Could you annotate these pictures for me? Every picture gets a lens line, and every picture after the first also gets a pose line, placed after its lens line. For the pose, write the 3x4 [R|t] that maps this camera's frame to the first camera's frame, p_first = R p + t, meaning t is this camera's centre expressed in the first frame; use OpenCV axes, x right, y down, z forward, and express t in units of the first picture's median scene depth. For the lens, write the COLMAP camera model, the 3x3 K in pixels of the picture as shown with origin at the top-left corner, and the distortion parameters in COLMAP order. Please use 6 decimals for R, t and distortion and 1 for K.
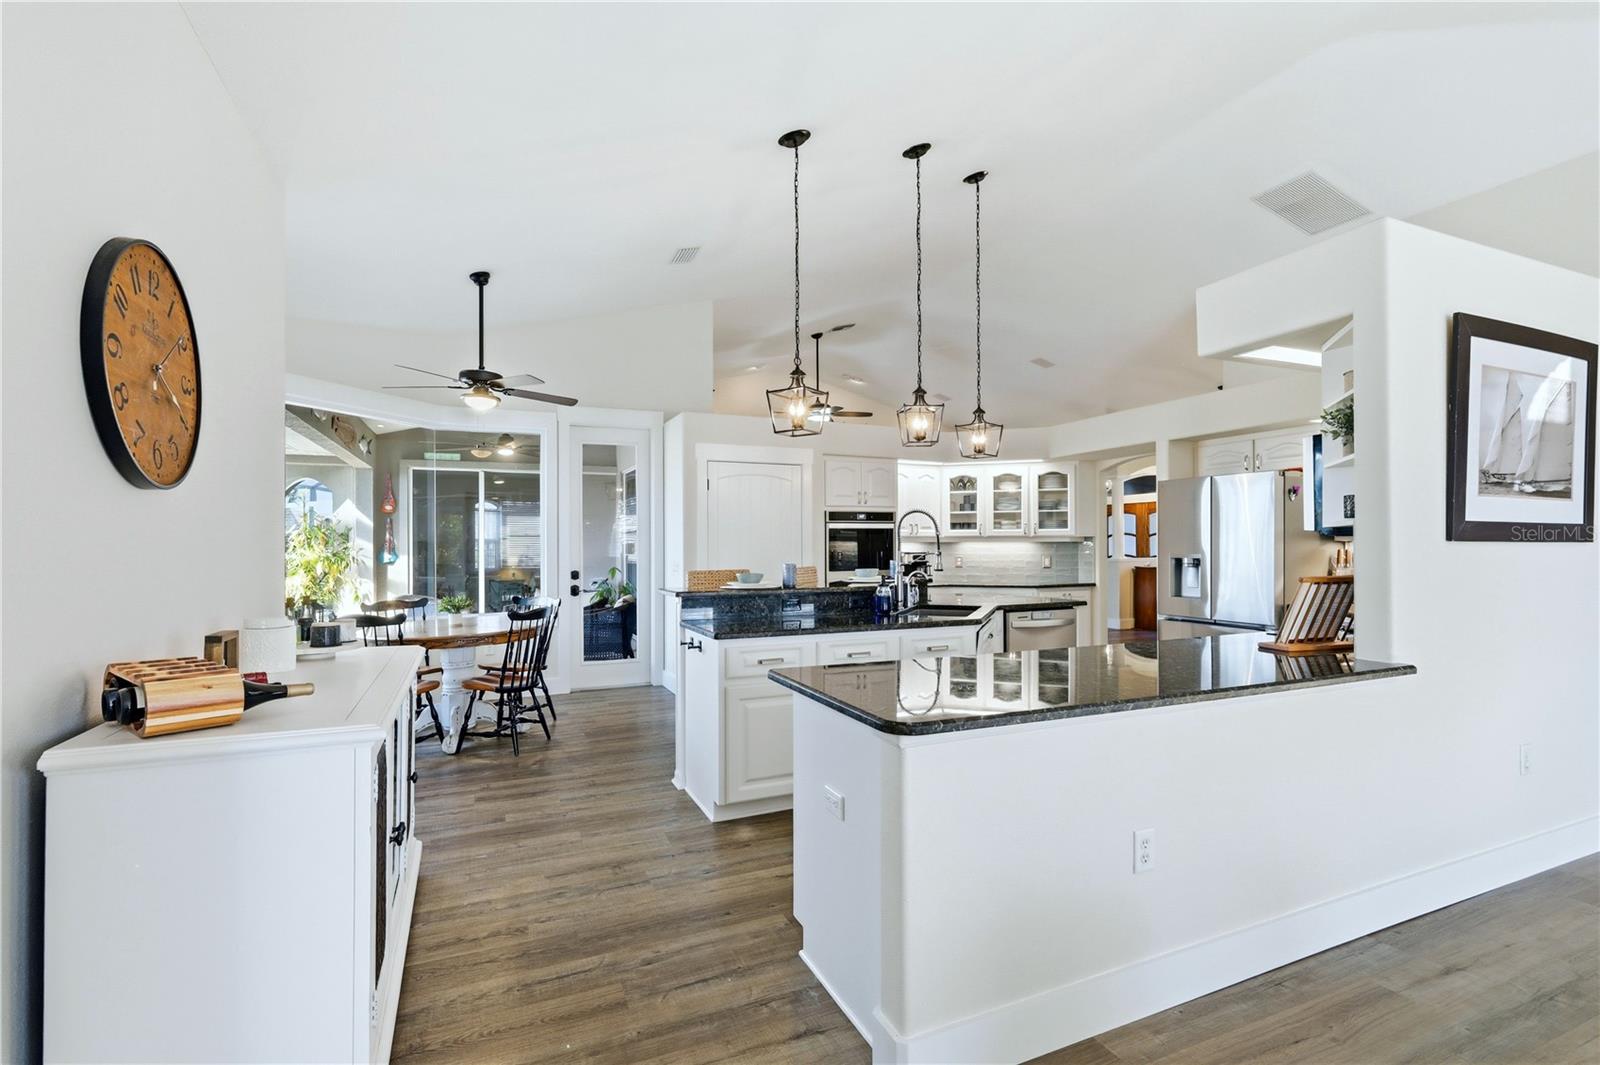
lens RADIAL K [[727.3, 0, 803.1], [0, 727.3, 542.5], [0, 0, 1]] dist [0.000303, 0.000114]
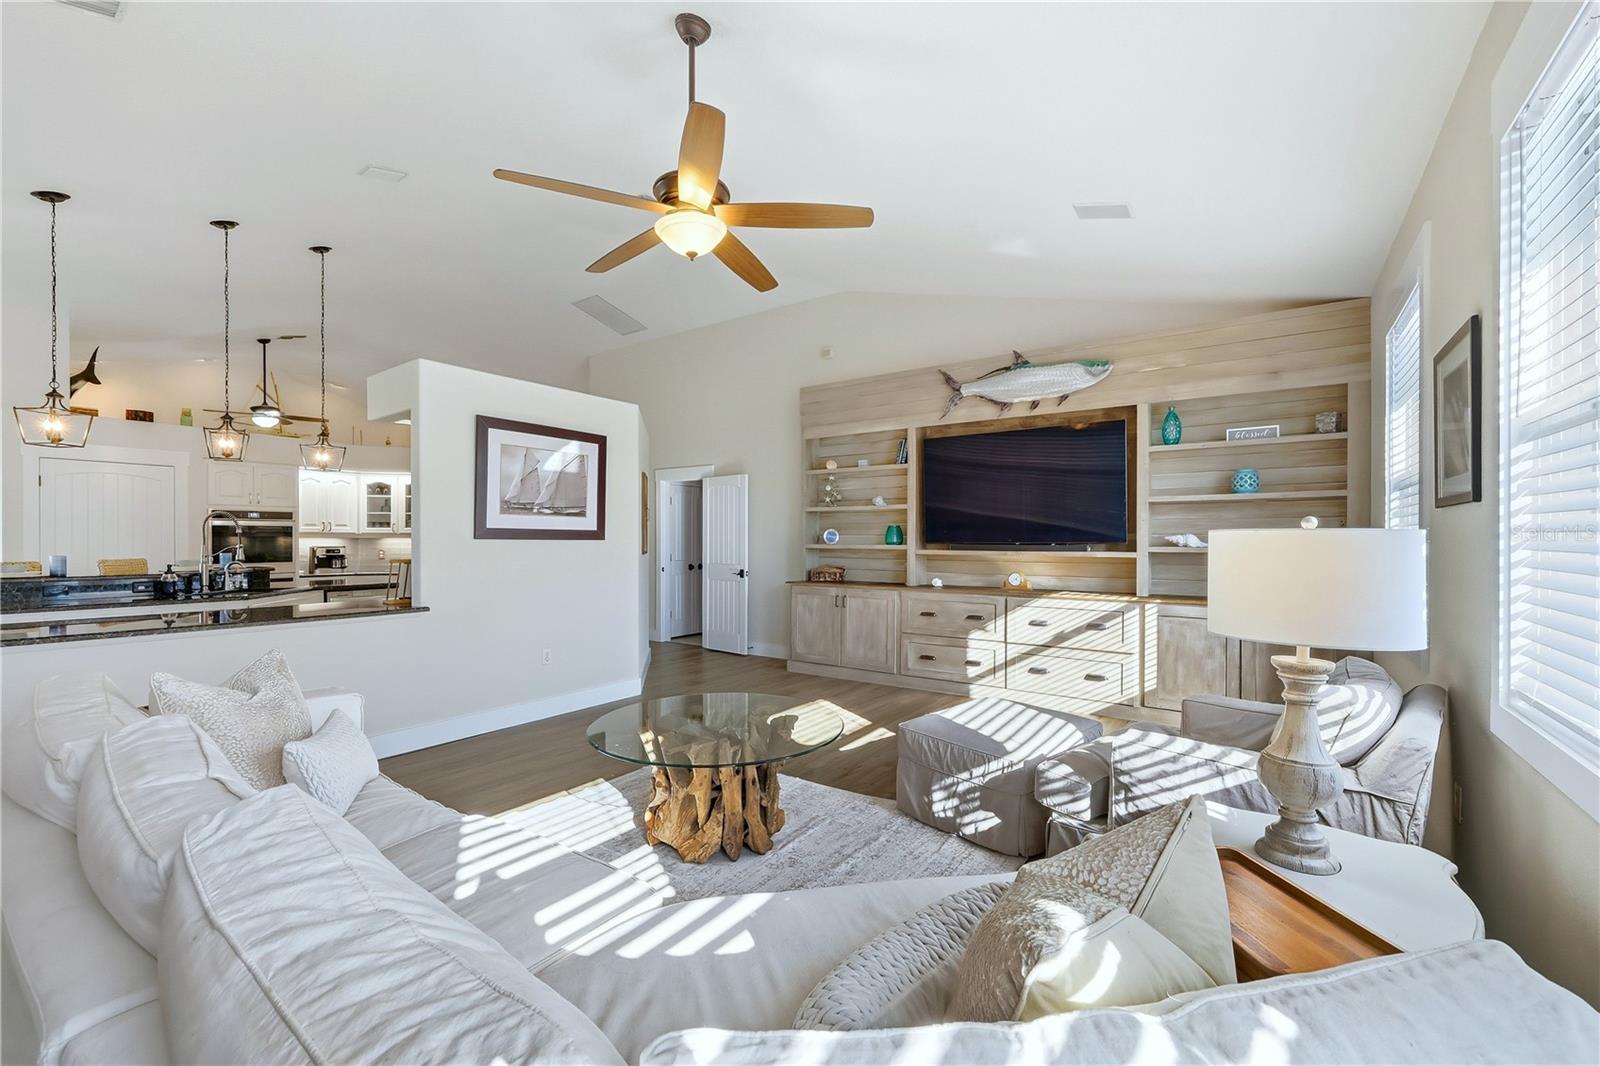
lens RADIAL K [[653.3, 0, 796.2], [0, 653.3, 545.4], [0, 0, 1]] dist [0.002939, -0.001547]
pose [[0.852426, -0.000695, 0.522848, 0.305725], [-0.004557, 0.999951, 0.008759, -0.001484], [-0.522828, -0.009849, 0.852381, -0.353098]]
